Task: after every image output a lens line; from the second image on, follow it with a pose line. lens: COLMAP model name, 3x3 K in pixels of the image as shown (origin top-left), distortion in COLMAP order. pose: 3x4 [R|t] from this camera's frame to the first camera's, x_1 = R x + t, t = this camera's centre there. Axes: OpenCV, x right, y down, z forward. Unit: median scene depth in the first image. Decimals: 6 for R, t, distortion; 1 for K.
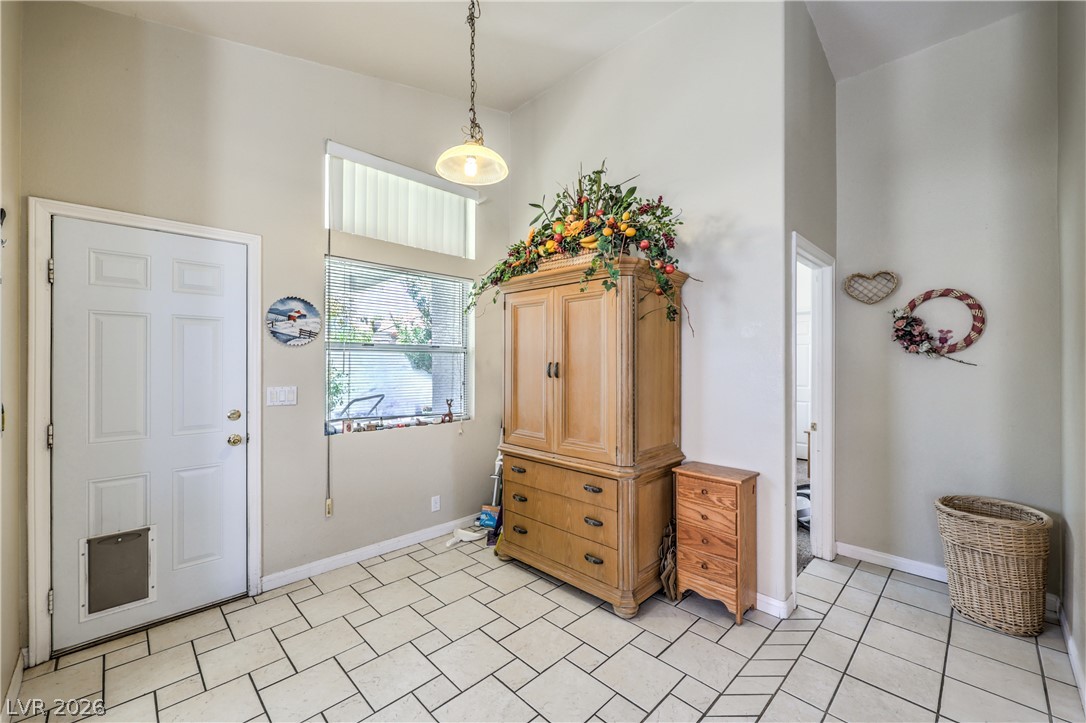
lens RADIAL K [[438.3, 0, 545.9], [0, 438.3, 360.7], [0, 0, 1]] dist [-0.000963, 0.000469]
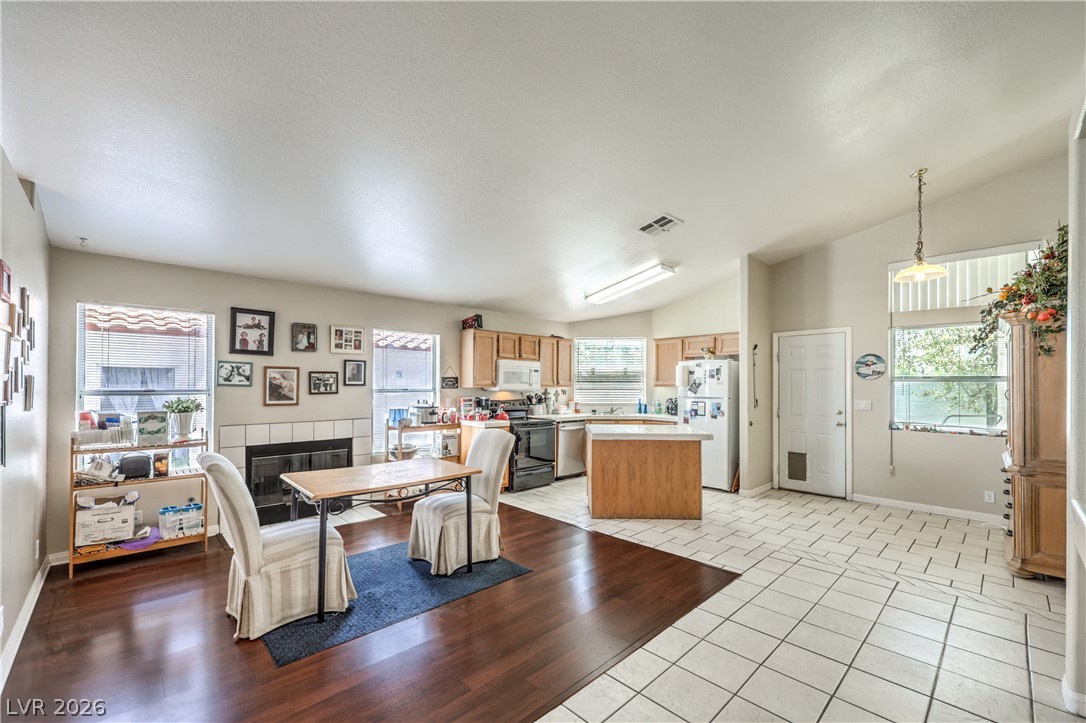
lens RADIAL K [[438.3, 0, 542.6], [0, 438.3, 384.3], [0, 0, 1]] dist [-0.000963, 0.000469]
pose [[-0.018433, -0.005252, -0.999816, 1.380709], [-0.001618, 0.999985, -0.005223, -0.000868], [0.999829, 0.001521, -0.018442, -0.395675]]
